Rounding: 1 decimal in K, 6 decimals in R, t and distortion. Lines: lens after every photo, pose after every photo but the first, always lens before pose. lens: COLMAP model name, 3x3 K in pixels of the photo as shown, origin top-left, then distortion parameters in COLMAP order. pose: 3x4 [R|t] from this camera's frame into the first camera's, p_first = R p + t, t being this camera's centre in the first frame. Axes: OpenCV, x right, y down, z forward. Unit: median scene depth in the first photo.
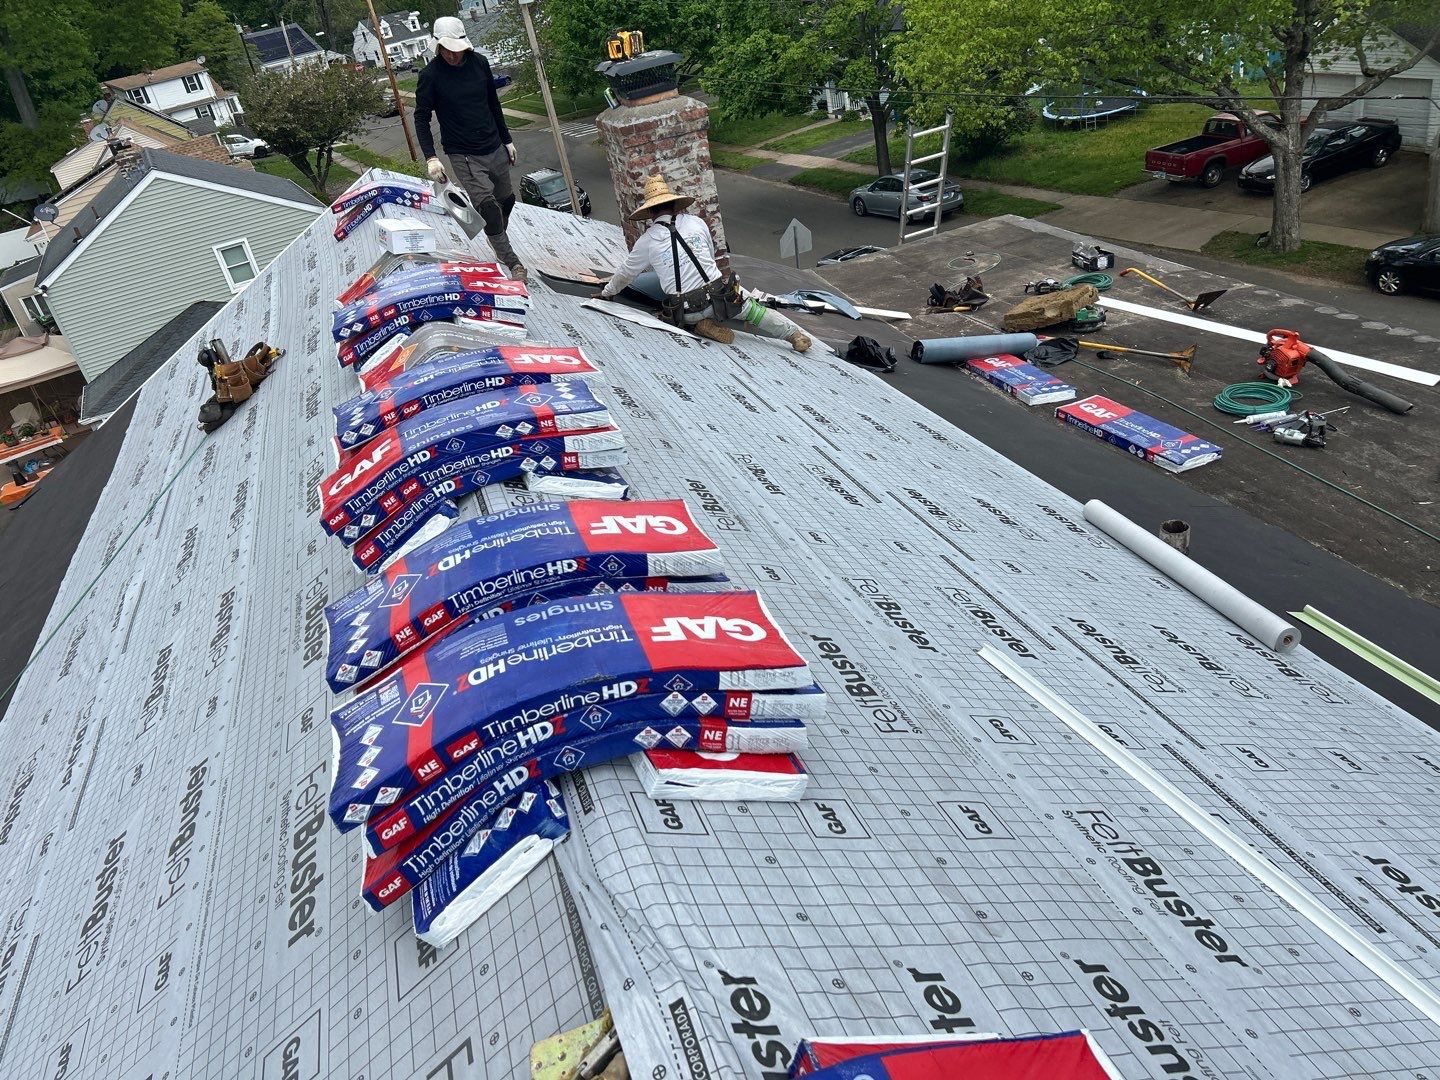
lens RADIAL K [[1080.7, 0, 709.9], [0, 1080.7, 534.0], [0, 0, 1]] dist [0.066948, -0.080693]
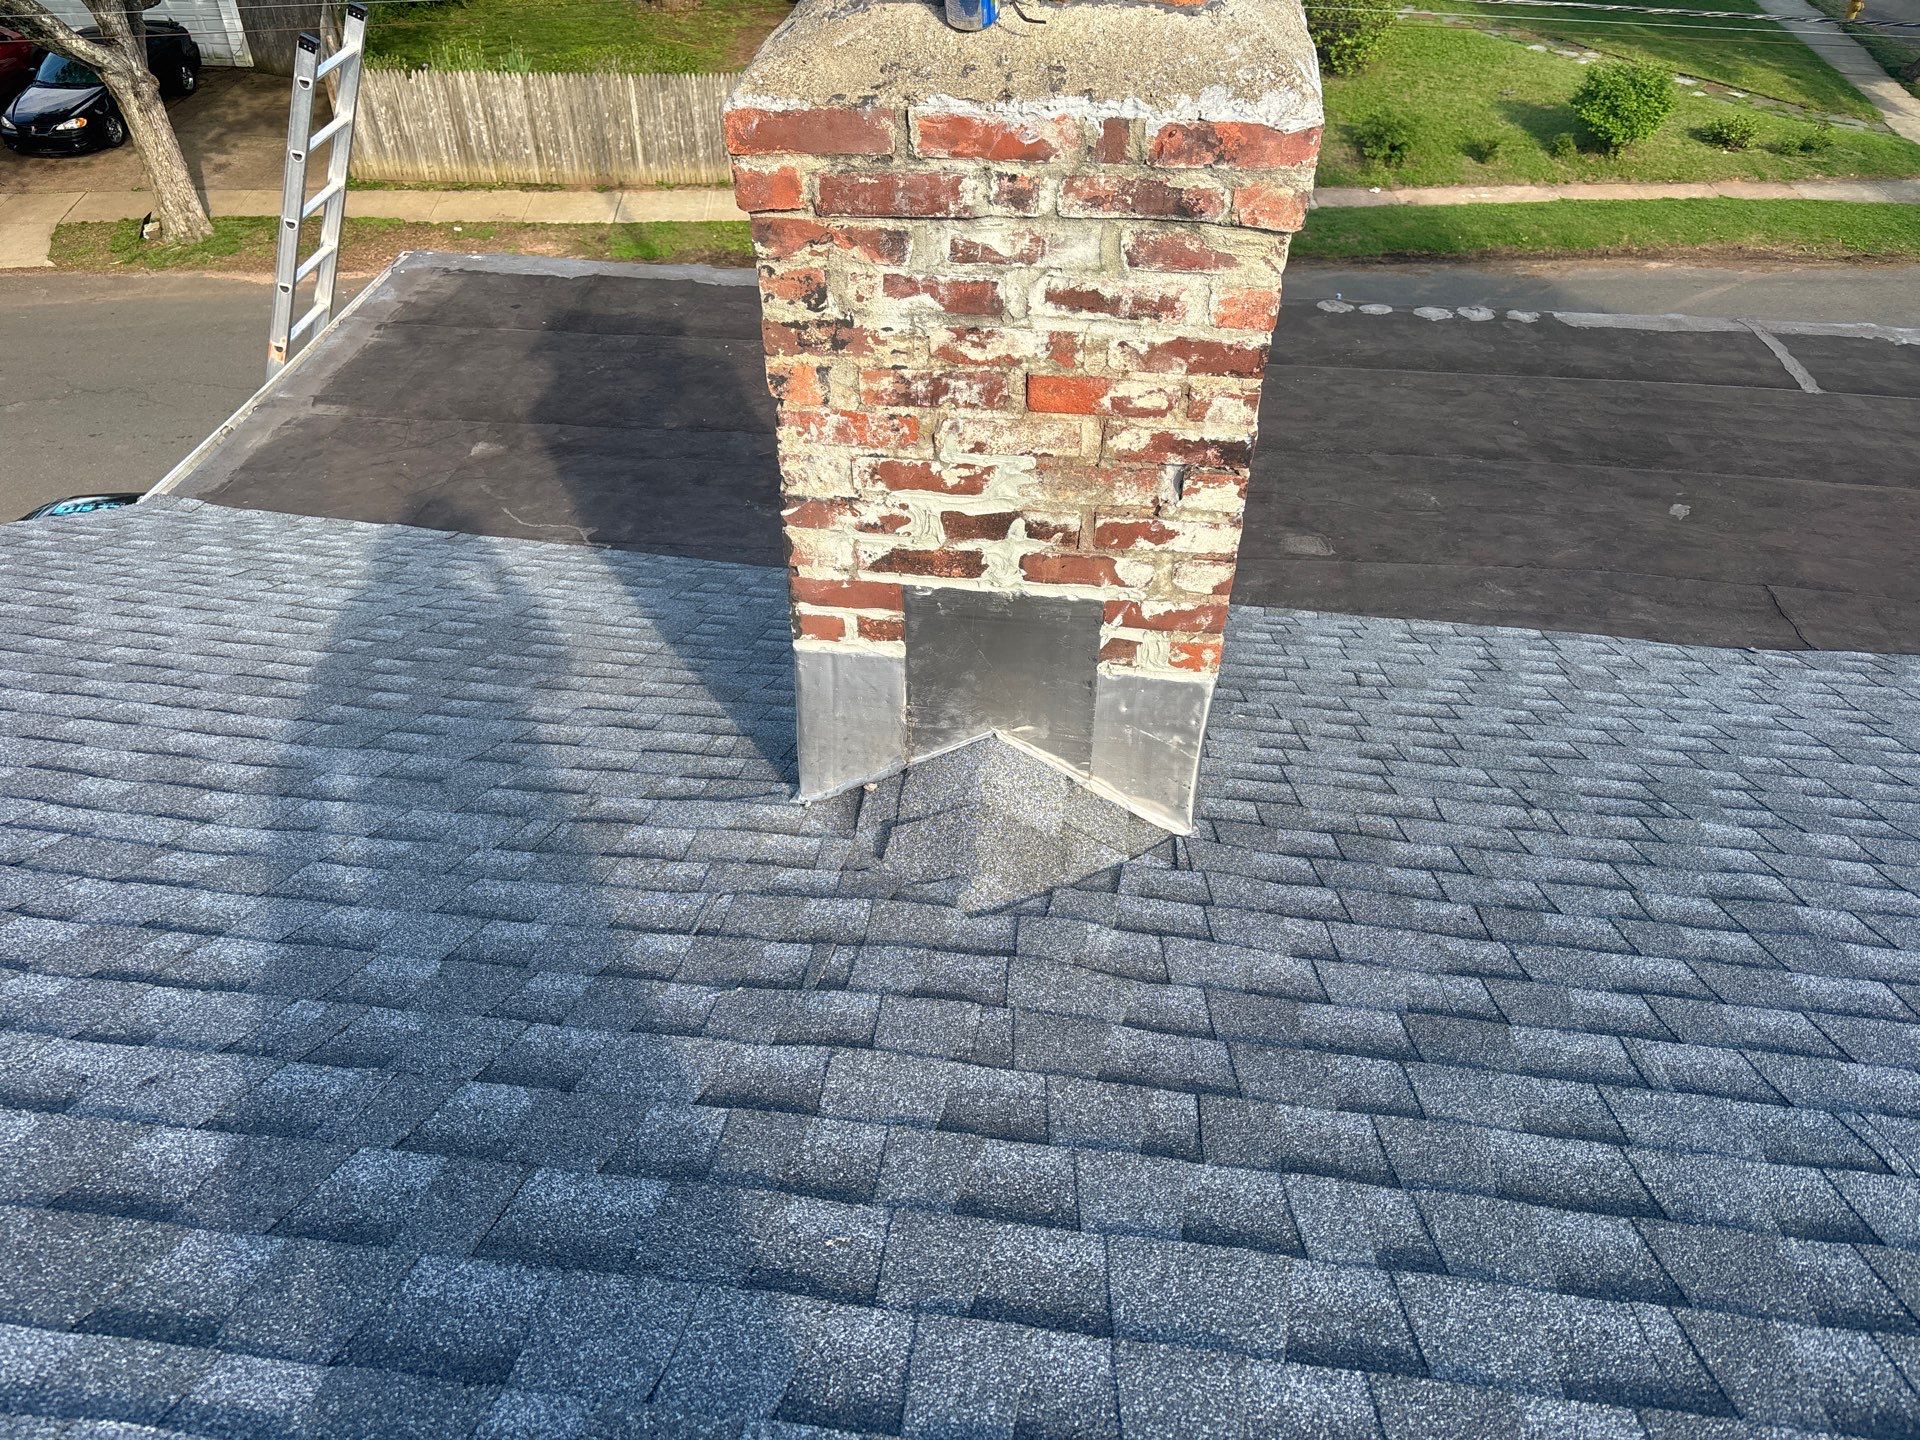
lens RADIAL K [[1441.6, 0, 961.4], [0, 1441.6, 745.5], [0, 0, 1]] dist [0.034372, -0.053093]
pose [[0.419662, -0.446183, 0.790446, -0.373787], [0.364834, 0.880316, 0.303215, -0.411939], [-0.831132, 0.161133, 0.532218, 1.025713]]
